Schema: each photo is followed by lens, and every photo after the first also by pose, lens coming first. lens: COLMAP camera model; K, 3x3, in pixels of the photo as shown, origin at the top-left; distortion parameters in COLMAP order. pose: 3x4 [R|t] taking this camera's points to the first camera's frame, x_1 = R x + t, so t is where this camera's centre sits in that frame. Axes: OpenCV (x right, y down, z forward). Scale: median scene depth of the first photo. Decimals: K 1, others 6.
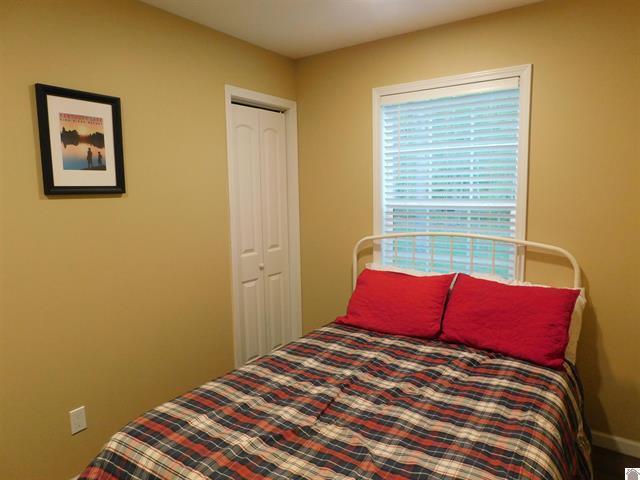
lens RADIAL K [[425.5, 0, 317.1], [0, 425.5, 240.8], [0, 0, 1]] dist [-0.052737, 0.033671]
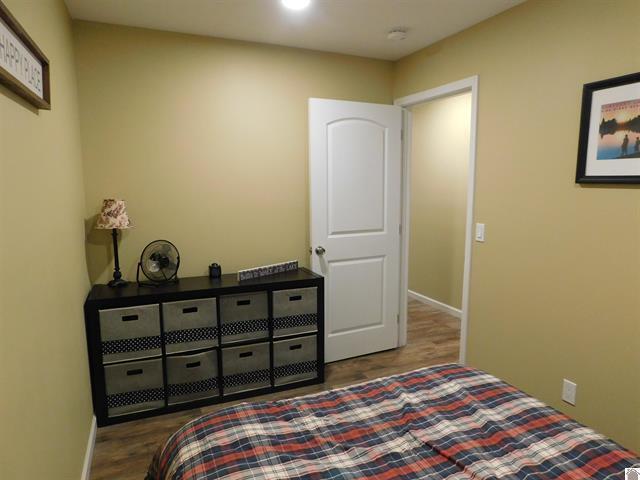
lens RADIAL K [[425.5, 0, 319.6], [0, 425.5, 239.7], [0, 0, 1]] dist [-0.052737, 0.033671]
pose [[-0.532717, 0.134166, -0.835591, 0.665487], [-0.095299, 0.971563, 0.216755, -0.136054], [0.840911, 0.195100, -0.504783, 0.982888]]
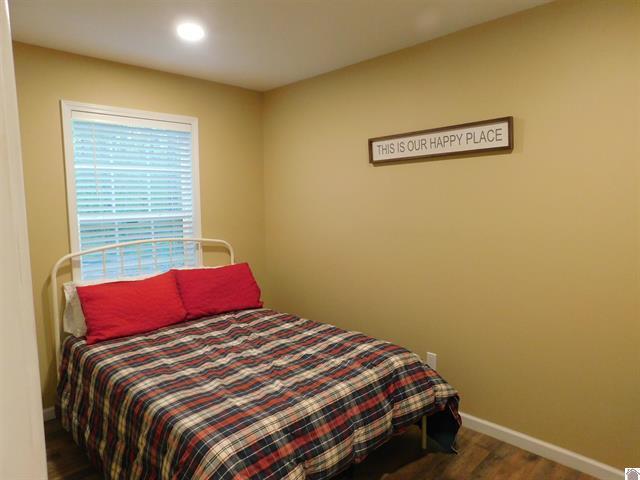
lens RADIAL K [[425.5, 0, 317.4], [0, 425.5, 240.5], [0, 0, 1]] dist [-0.052737, 0.033671]
pose [[0.198075, -0.084964, 0.976498, -1.086236], [0.130582, 0.989643, 0.059620, -0.037318], [-0.971450, 0.115704, 0.207118, 0.407527]]
